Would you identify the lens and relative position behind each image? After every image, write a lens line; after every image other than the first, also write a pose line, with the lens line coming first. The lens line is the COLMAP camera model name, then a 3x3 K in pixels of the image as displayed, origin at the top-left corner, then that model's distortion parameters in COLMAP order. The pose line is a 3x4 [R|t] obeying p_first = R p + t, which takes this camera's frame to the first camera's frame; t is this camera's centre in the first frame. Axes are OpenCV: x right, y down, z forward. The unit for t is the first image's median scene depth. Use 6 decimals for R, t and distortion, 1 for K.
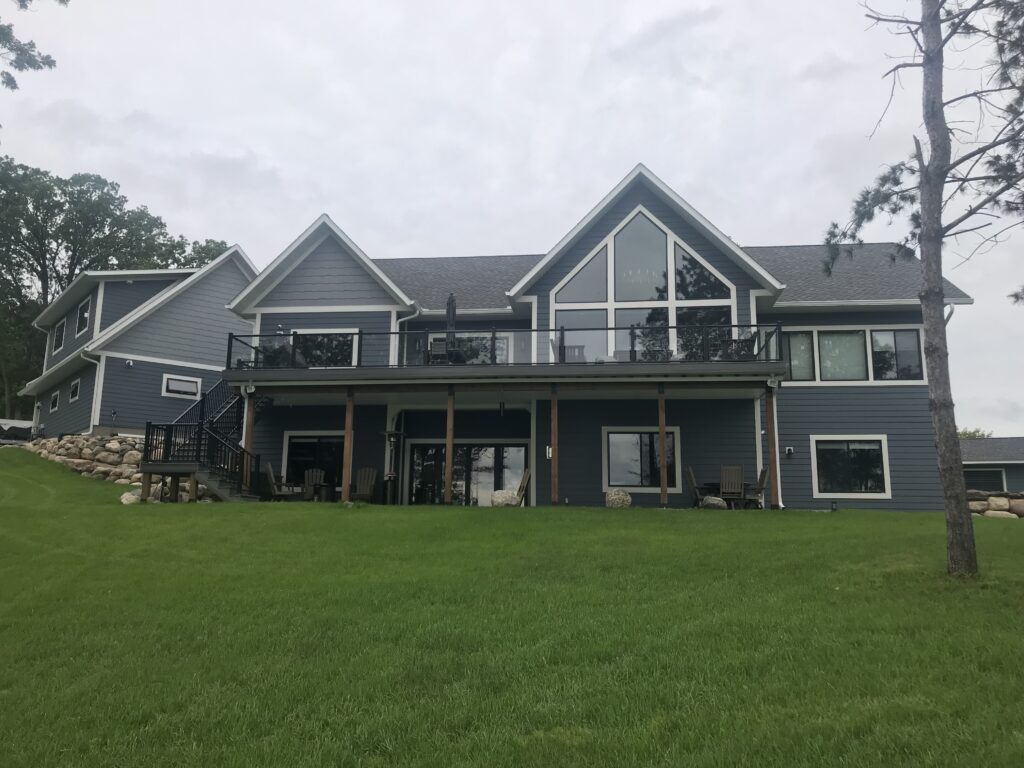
lens RADIAL K [[840.7, 0, 512.4], [0, 840.7, 385.3], [0, 0, 1]] dist [0.001515, -0.001385]
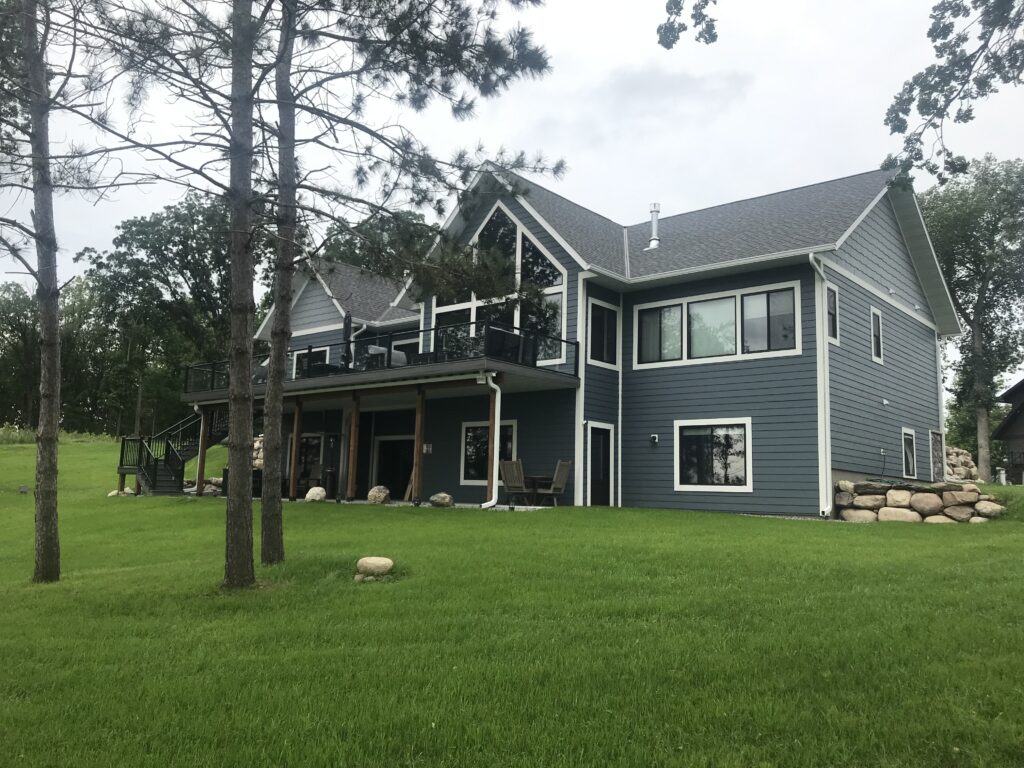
lens RADIAL K [[840.7, 0, 512.6], [0, 840.7, 381.2], [0, 0, 1]] dist [0.001515, -0.001385]
pose [[0.836317, -0.066454, -0.544203, 0.710062], [0.085111, 0.996330, 0.009132, -0.006158], [0.541599, -0.053955, 0.838904, 0.152978]]
